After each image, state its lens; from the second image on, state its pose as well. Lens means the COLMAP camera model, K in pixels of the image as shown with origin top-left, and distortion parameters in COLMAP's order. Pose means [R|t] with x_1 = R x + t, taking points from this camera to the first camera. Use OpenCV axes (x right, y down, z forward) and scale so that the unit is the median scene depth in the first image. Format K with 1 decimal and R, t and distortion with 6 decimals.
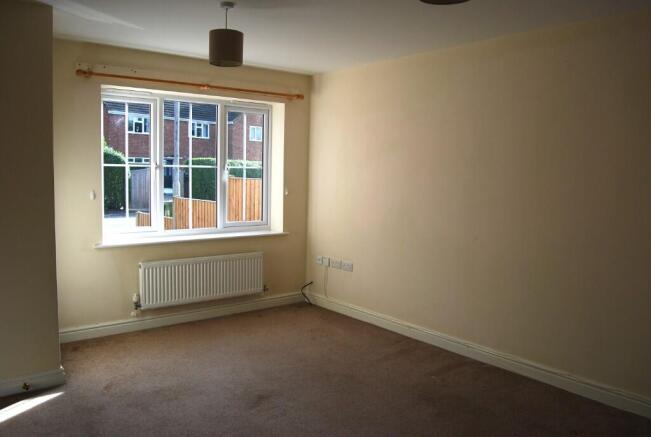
lens RADIAL K [[536.3, 0, 331.4], [0, 536.3, 217.6], [0, 0, 1]] dist [-0.054413, 0.003482]
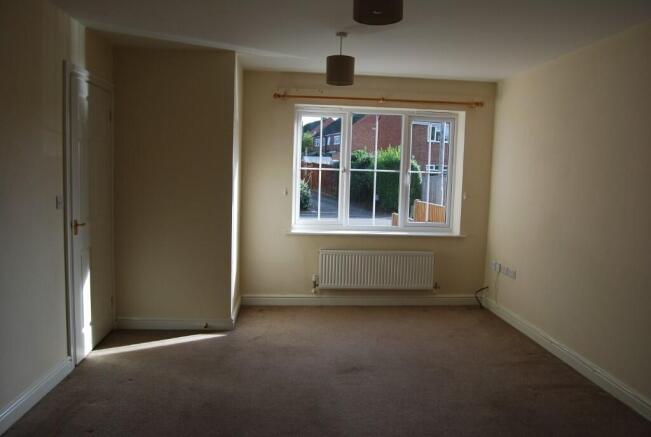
lens RADIAL K [[536.3, 0, 331.4], [0, 536.3, 217.6], [0, 0, 1]] dist [-0.054413, 0.003482]
pose [[0.833235, 0.054740, -0.550202, 0.296996], [-0.063512, 0.997976, 0.003106, 0.006739], [0.549259, 0.032357, 0.835026, -0.004013]]
